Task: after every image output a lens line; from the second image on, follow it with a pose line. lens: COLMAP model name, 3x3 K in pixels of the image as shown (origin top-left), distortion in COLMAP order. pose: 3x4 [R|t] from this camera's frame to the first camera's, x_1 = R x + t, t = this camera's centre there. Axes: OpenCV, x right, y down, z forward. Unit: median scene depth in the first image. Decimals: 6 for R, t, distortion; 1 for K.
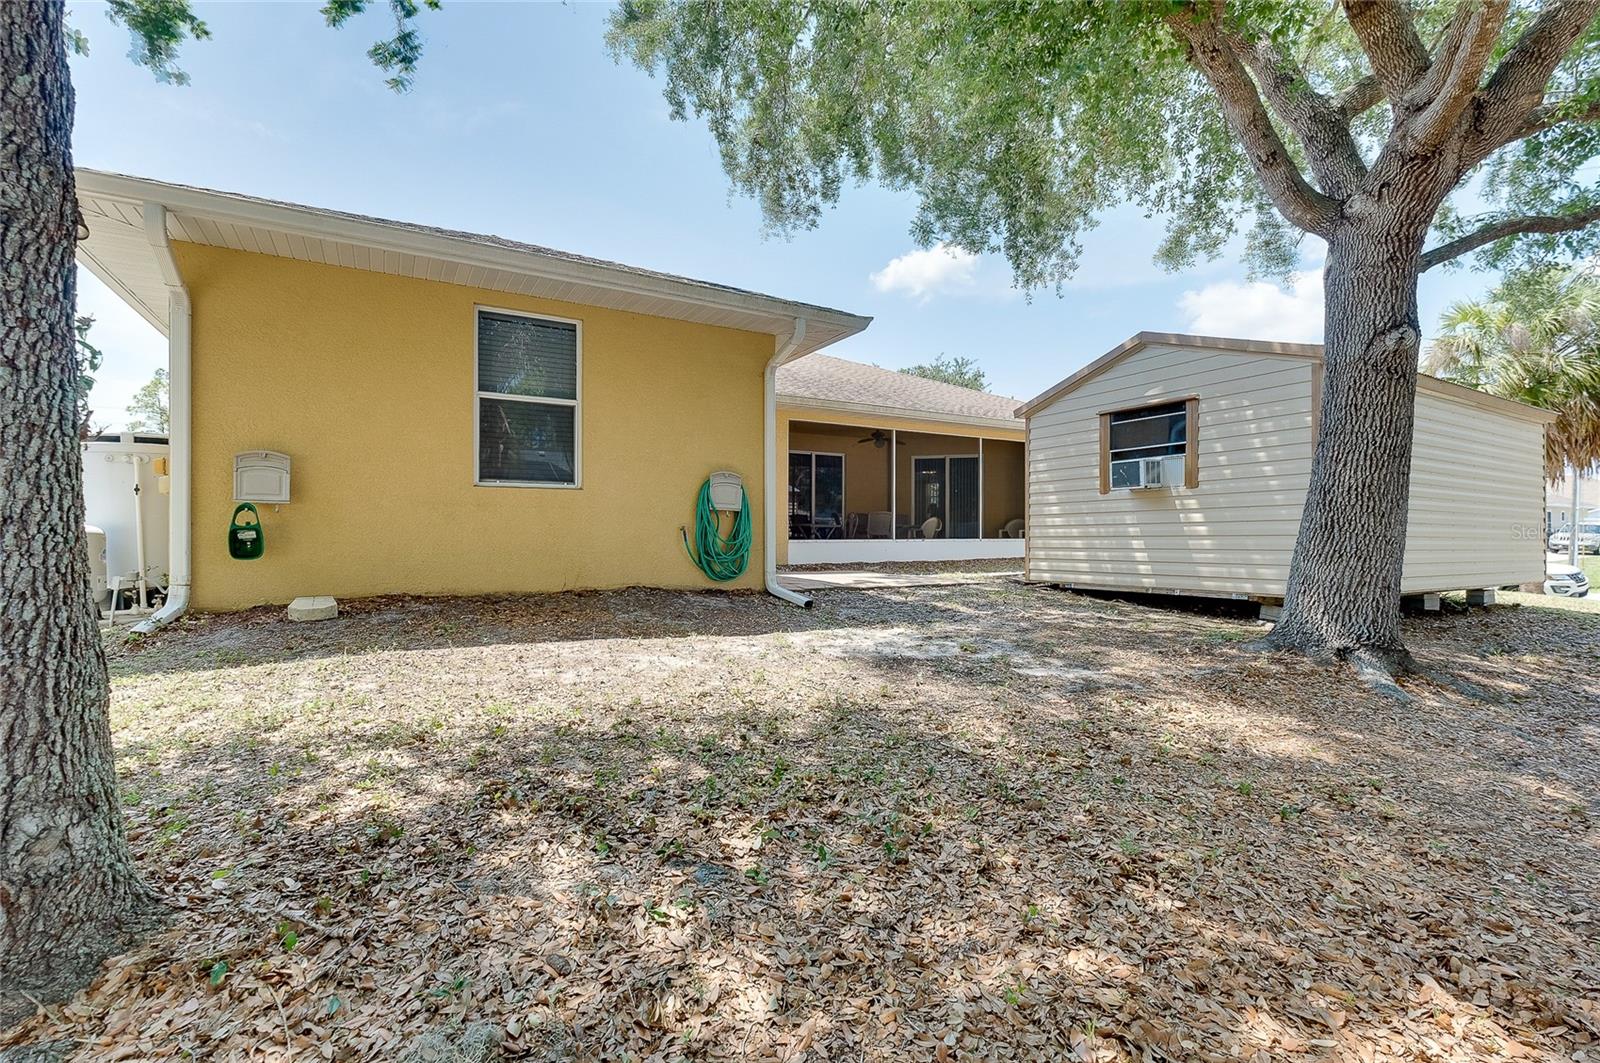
lens RADIAL K [[705.9, 0, 826.3], [0, 705.9, 522.4], [0, 0, 1]] dist [-0.001928, 0.001513]
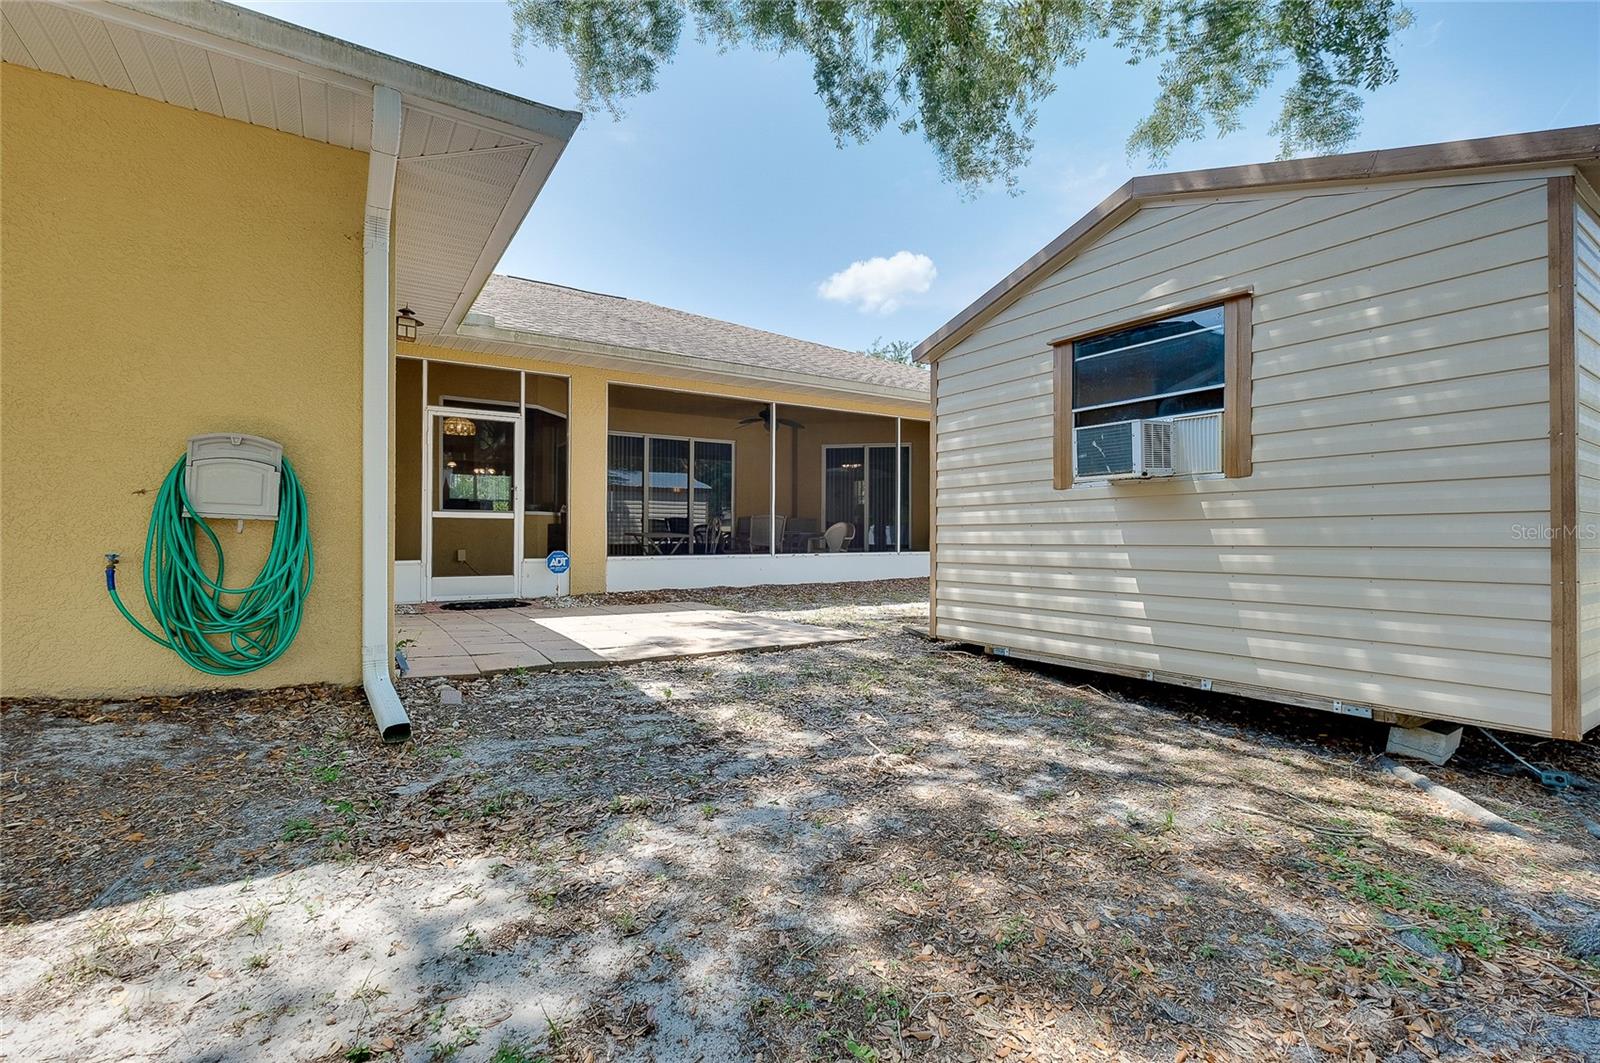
lens RADIAL K [[705.9, 0, 811.0], [0, 705.9, 530.4], [0, 0, 1]] dist [-0.001928, 0.001513]
pose [[0.999371, 0.003921, 0.035247, 0.194203], [-0.004288, 0.999937, 0.010346, -0.014231], [-0.035204, -0.010491, 0.999325, 0.495899]]
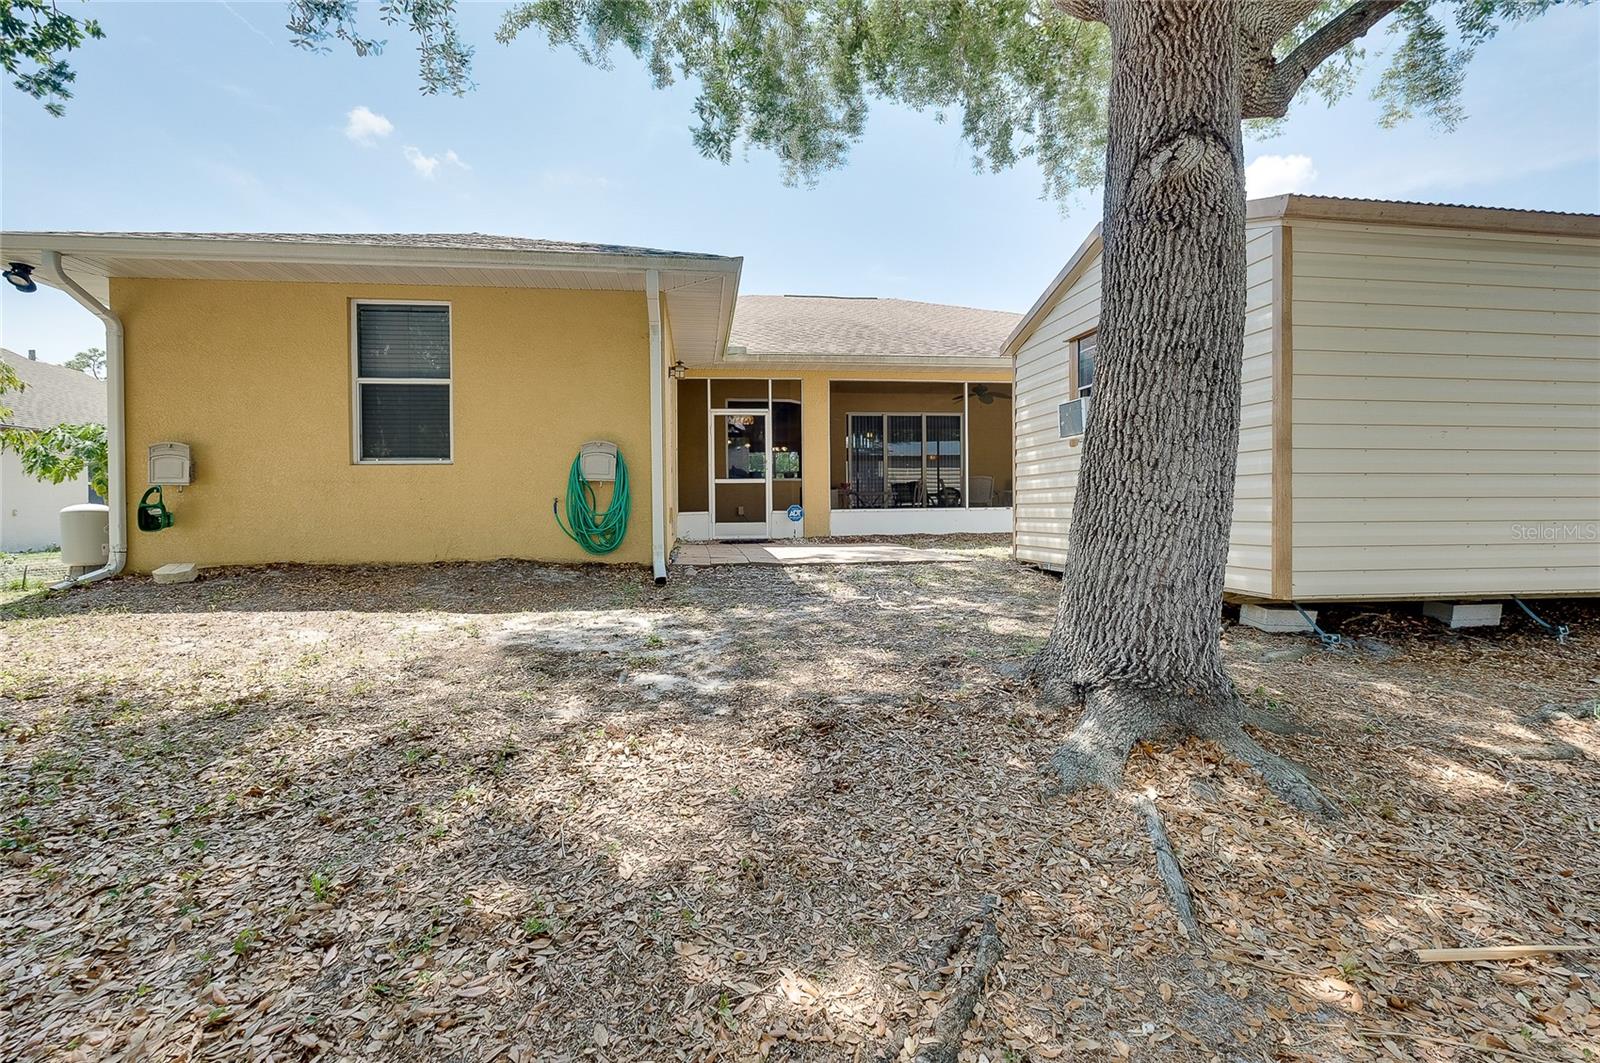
lens RADIAL K [[705.9, 0, 809.1], [0, 705.9, 499.9], [0, 0, 1]] dist [-0.001928, 0.001513]
pose [[0.921011, -0.013468, -0.389304, 0.458668], [0.018601, 0.999783, 0.009419, 0.004939], [0.389093, -0.015916, 0.921061, 0.208254]]
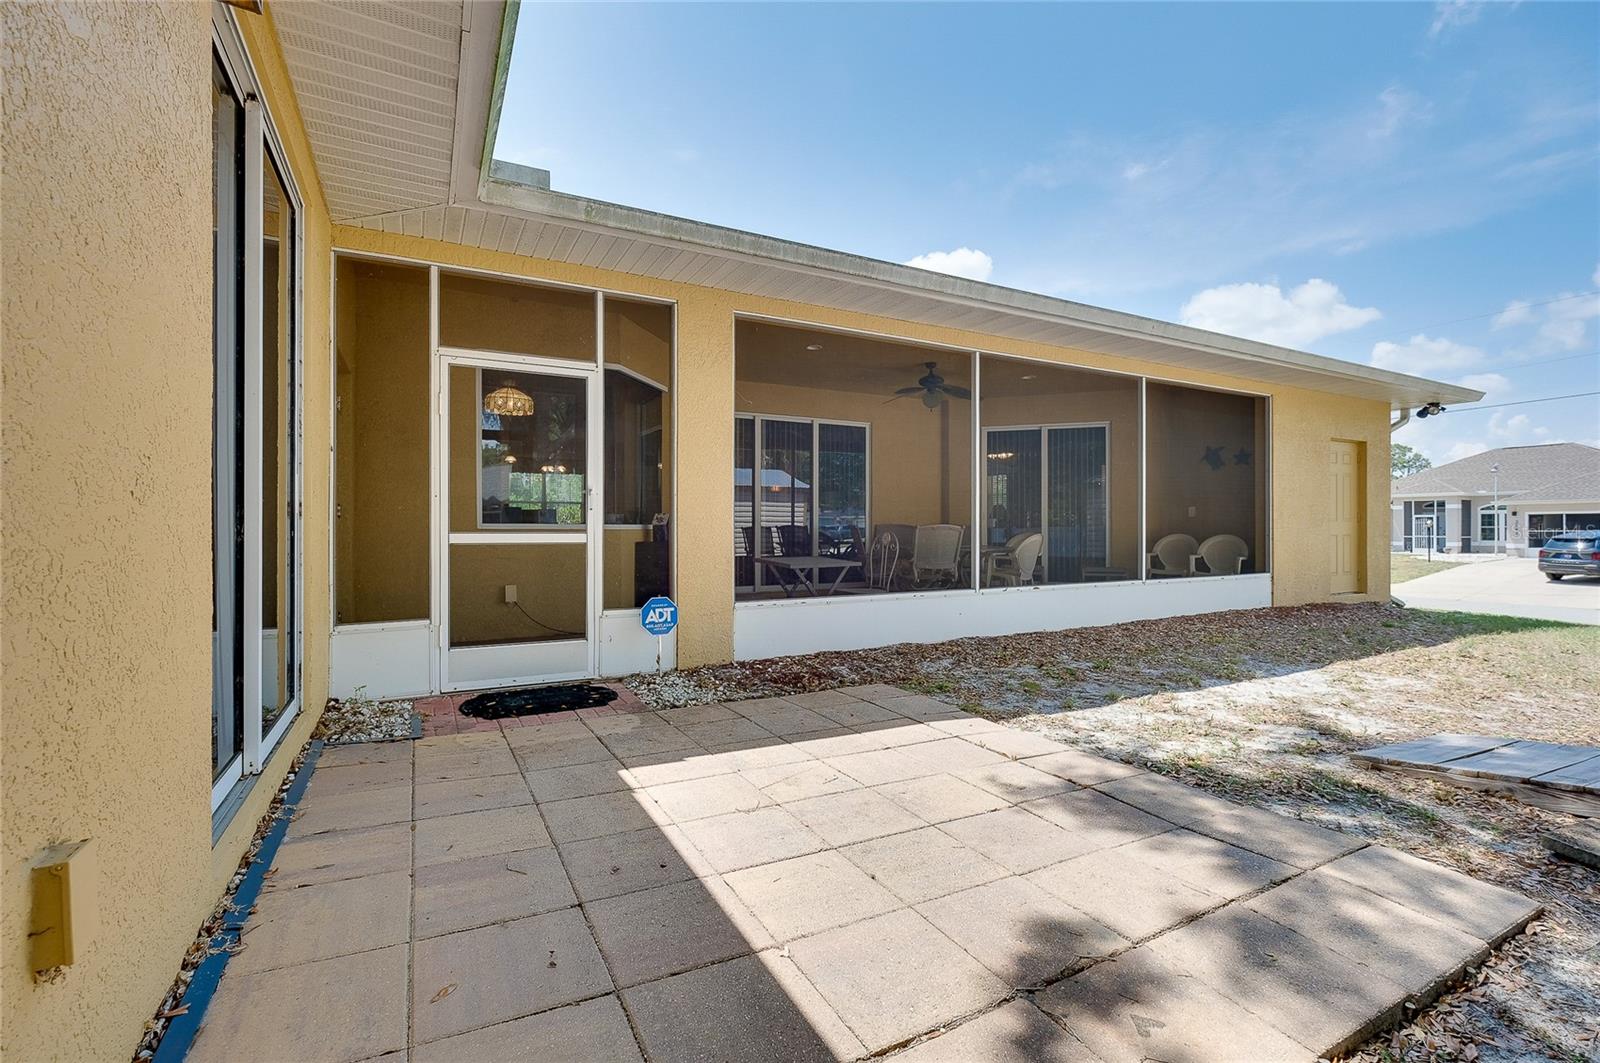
lens RADIAL K [[705.9, 0, 796.7], [0, 705.9, 530.5], [0, 0, 1]] dist [-0.001928, 0.001513]
pose [[0.997224, 0.000209, -0.074458, 0.021301], [0.000923, 0.999885, 0.015164, -0.038519], [0.074453, -0.015190, 0.997109, 0.952322]]
